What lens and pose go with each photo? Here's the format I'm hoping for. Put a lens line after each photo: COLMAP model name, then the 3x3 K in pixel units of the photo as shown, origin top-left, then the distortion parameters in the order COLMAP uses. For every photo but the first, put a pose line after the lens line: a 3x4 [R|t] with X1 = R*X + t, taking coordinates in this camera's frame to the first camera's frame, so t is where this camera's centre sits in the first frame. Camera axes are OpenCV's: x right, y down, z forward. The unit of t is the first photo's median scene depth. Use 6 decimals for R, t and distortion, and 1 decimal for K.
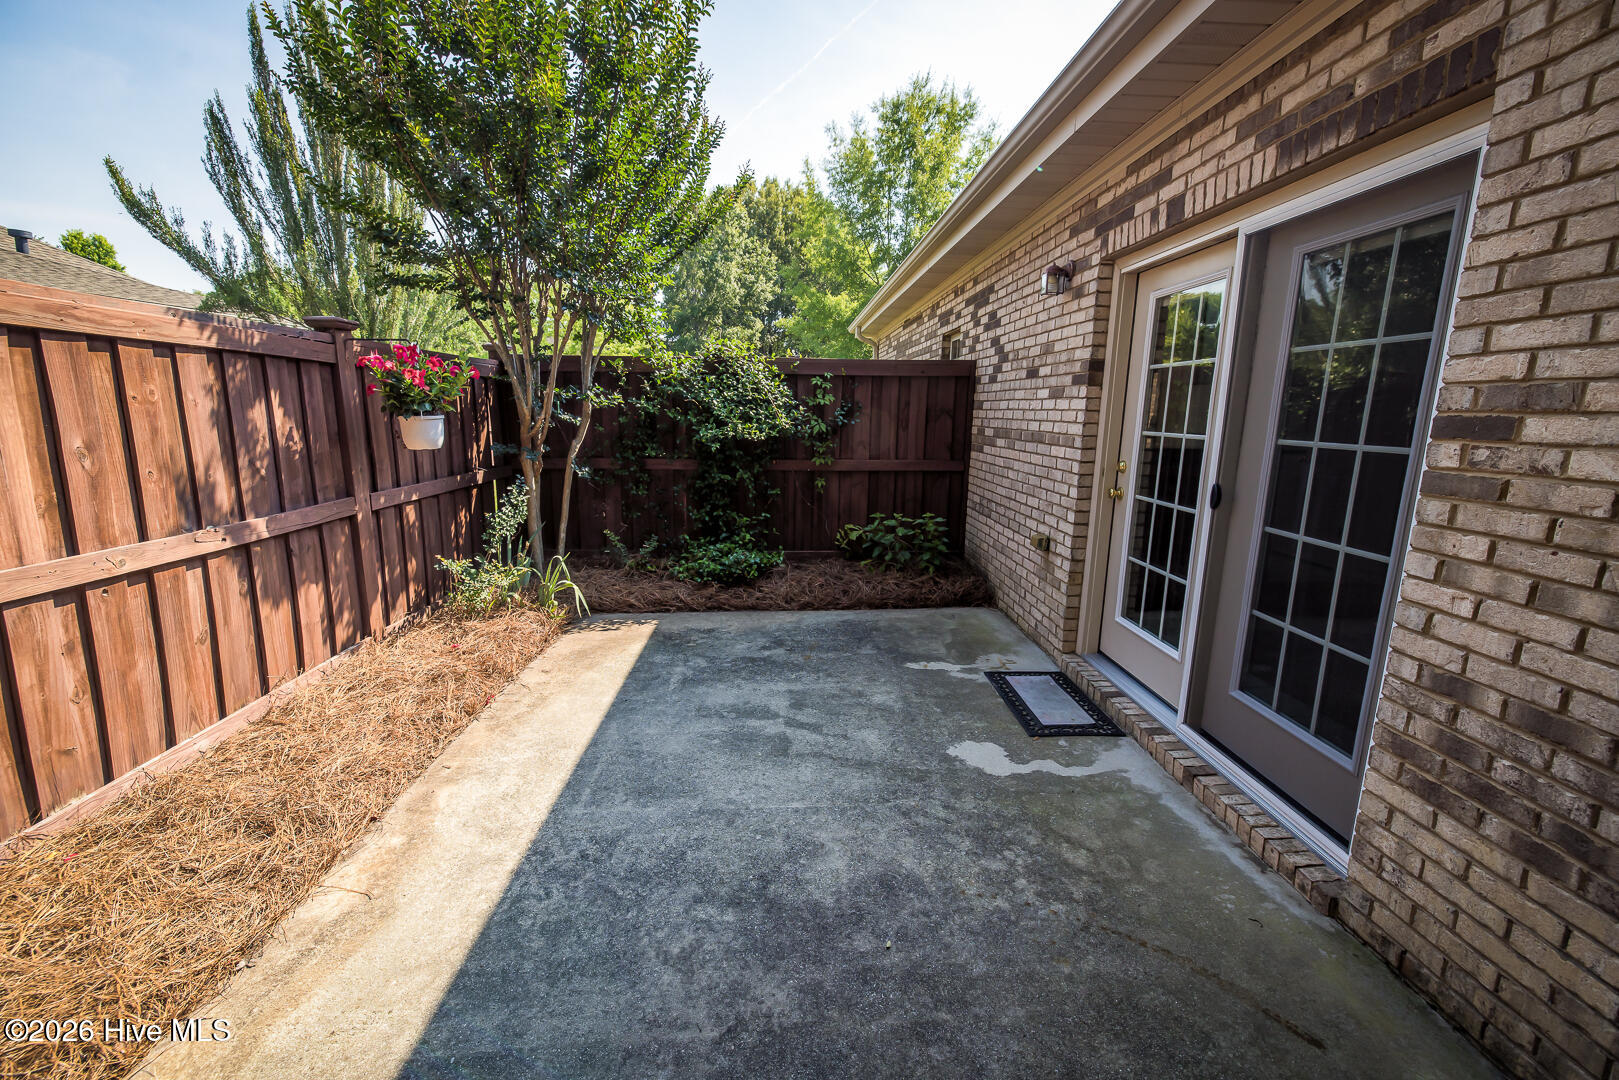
lens RADIAL K [[677.7, 0, 809.3], [0, 677.7, 534.7], [0, 0, 1]] dist [-0.001521, 0.000272]
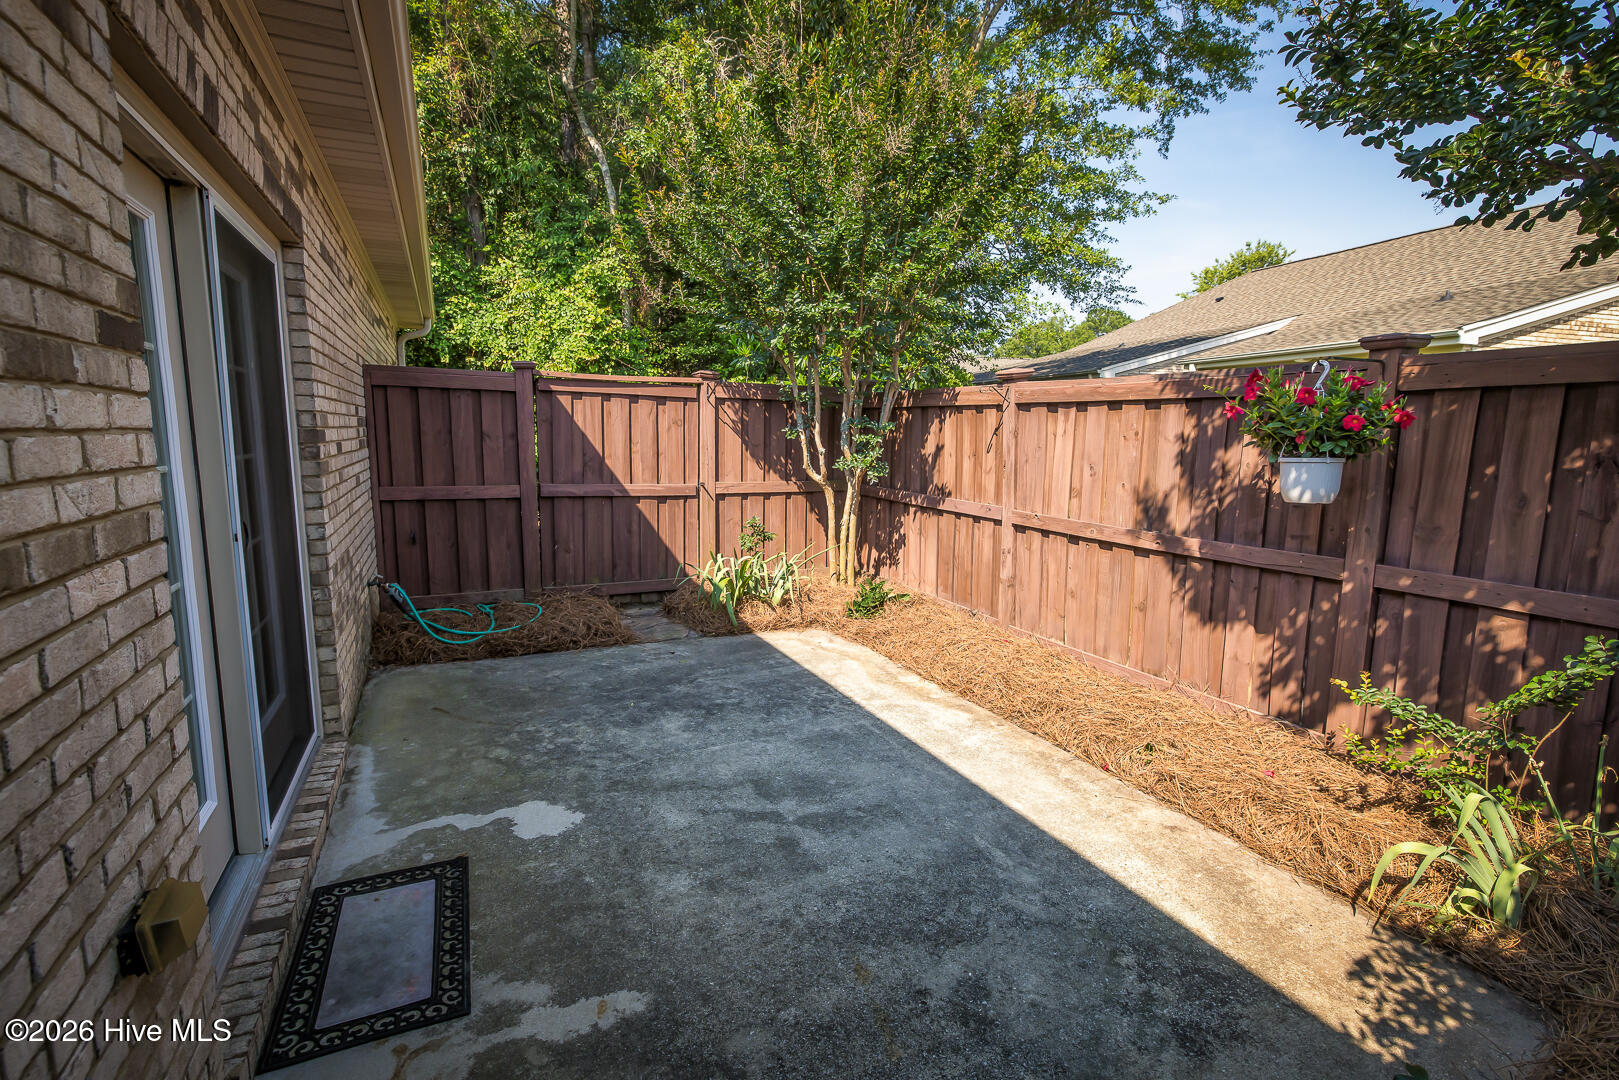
lens RADIAL K [[677.7, 0, 809.3], [0, 677.7, 534.7], [0, 0, 1]] dist [-0.001521, 0.000272]
pose [[-0.907300, 0.039919, -0.418584, 0.271543], [-0.100216, 0.946268, 0.307464, -0.310292], [0.408366, 0.320911, -0.854548, 1.635554]]
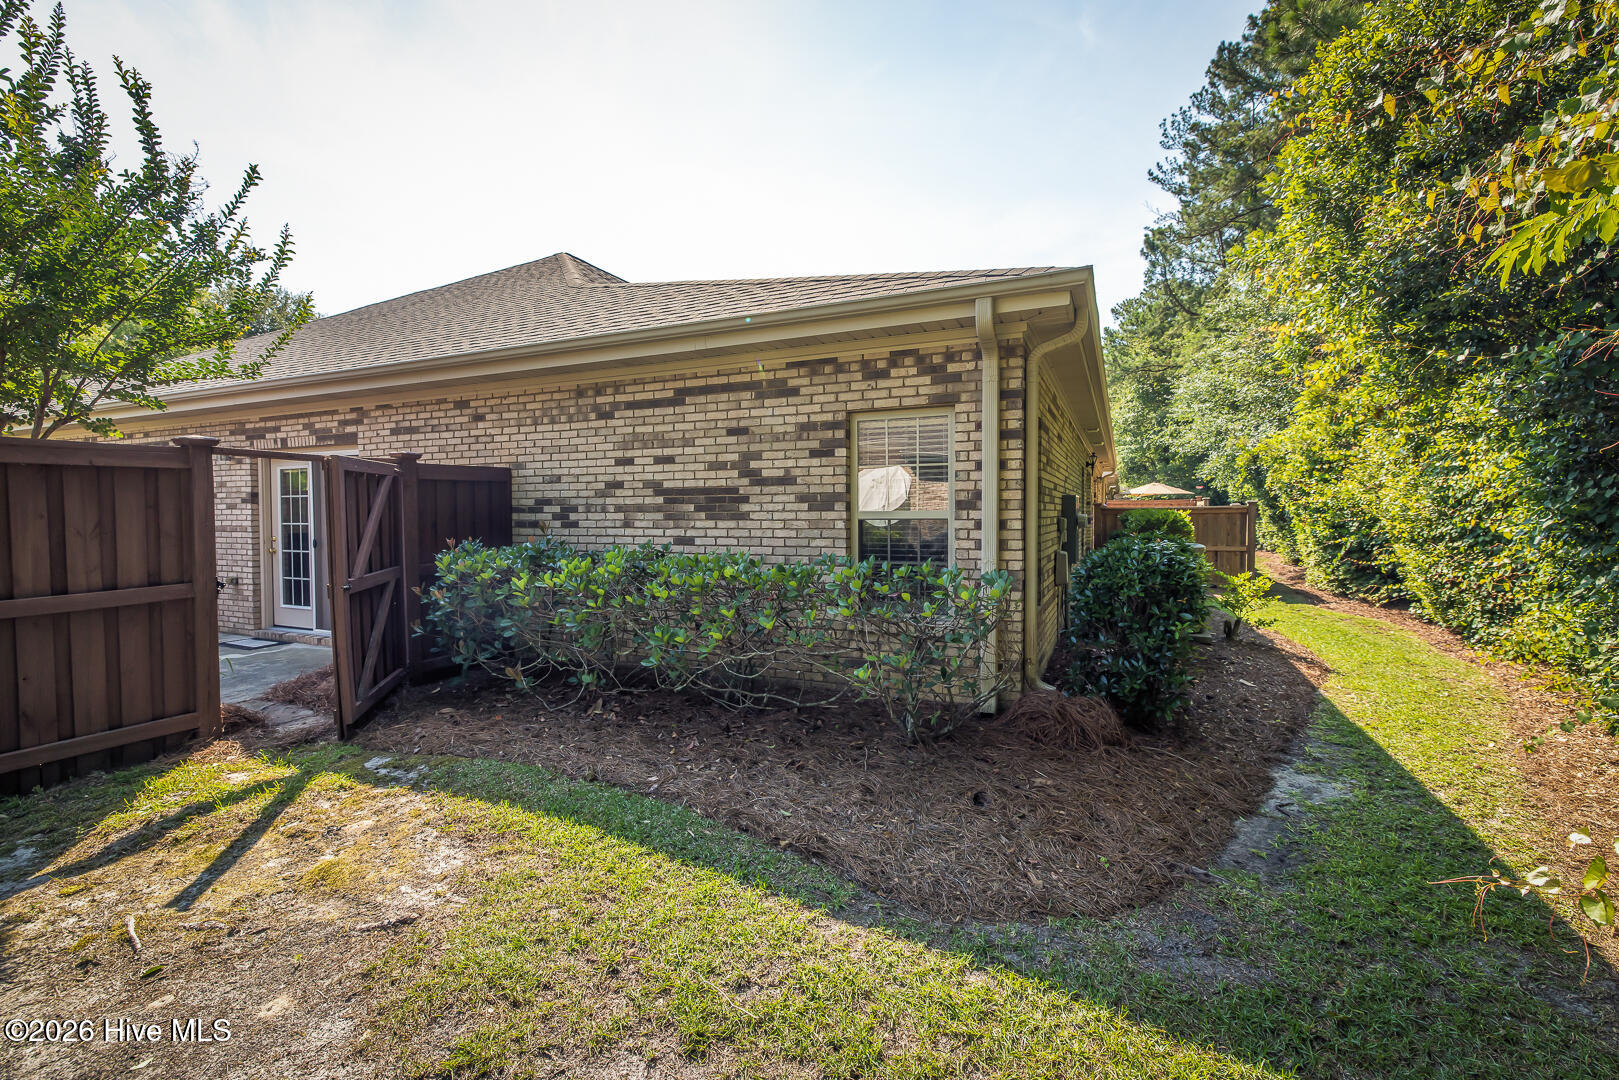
lens RADIAL K [[707.6, 0, 809.5], [0, 707.6, 540.0], [0, 0, 1]] dist [-0.005299, -0.000161]
pose [[0.447397, -0.048066, 0.893043, -0.945573], [0.174431, 0.984068, -0.034421, 0.332605], [-0.877160, 0.171174, 0.448653, -1.825516]]
